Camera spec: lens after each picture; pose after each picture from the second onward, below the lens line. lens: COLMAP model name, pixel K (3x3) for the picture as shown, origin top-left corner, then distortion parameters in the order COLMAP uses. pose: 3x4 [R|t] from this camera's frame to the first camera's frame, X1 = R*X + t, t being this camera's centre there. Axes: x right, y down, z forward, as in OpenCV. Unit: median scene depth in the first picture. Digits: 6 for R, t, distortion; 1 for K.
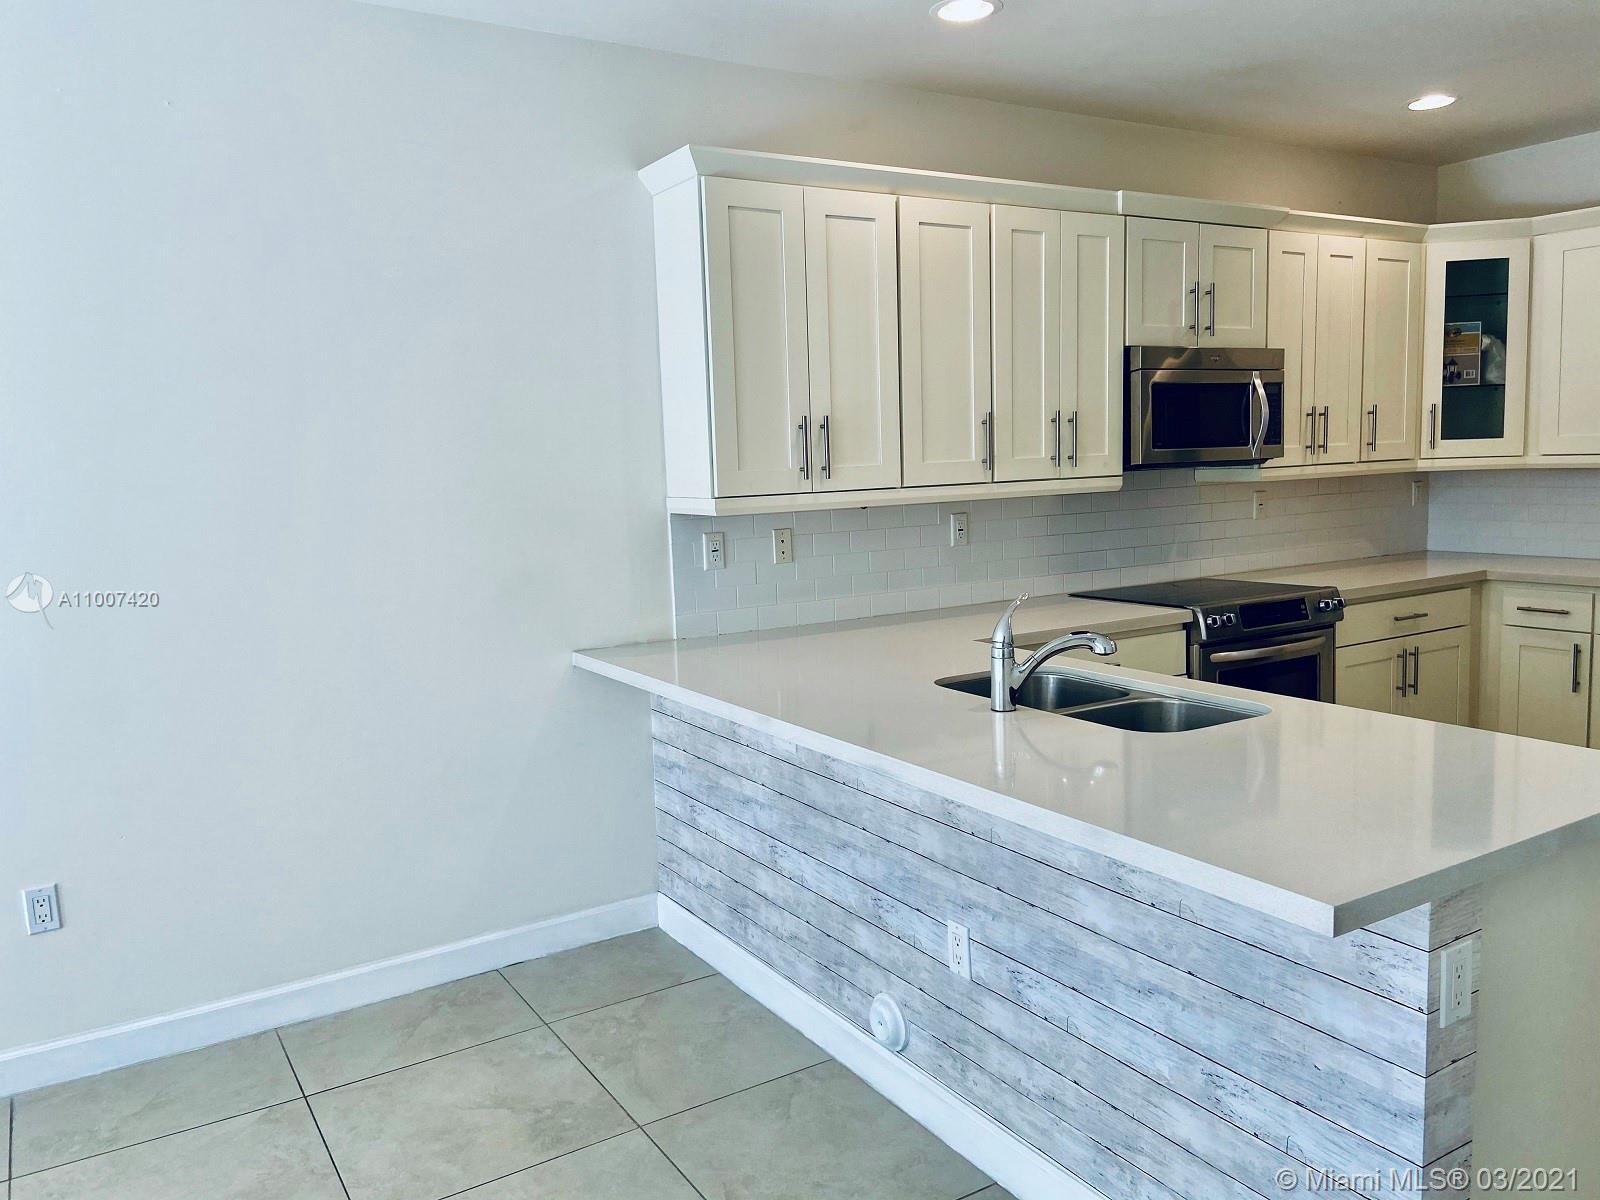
lens RADIAL K [[1206.8, 0, 787.8], [0, 1206.8, 581.5], [0, 0, 1]] dist [0.119636, -0.136590]
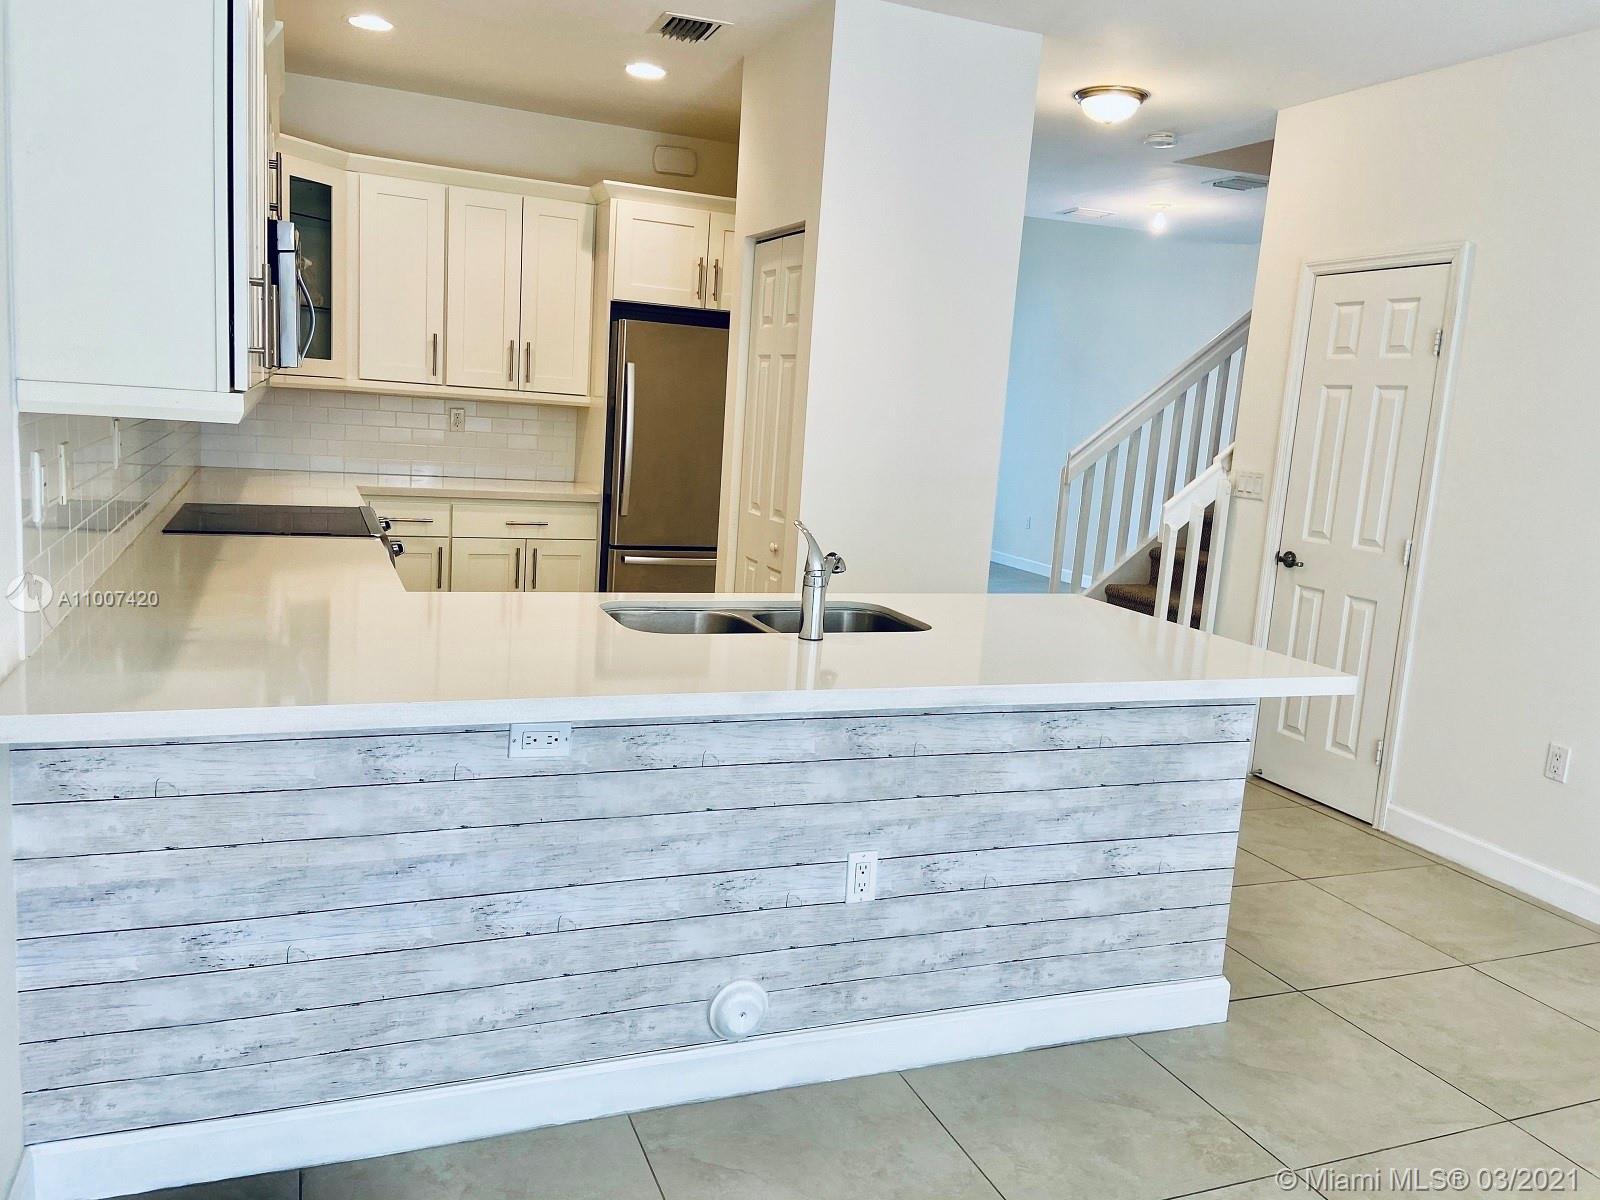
lens RADIAL K [[1209.7, 0, 797.5], [0, 1209.7, 580.4], [0, 0, 1]] dist [0.132792, -0.173732]
pose [[0.164878, -0.103184, 0.980902, -0.756180], [0.031067, 0.994563, 0.099398, -0.038756], [-0.985825, 0.014085, 0.167187, 0.806410]]
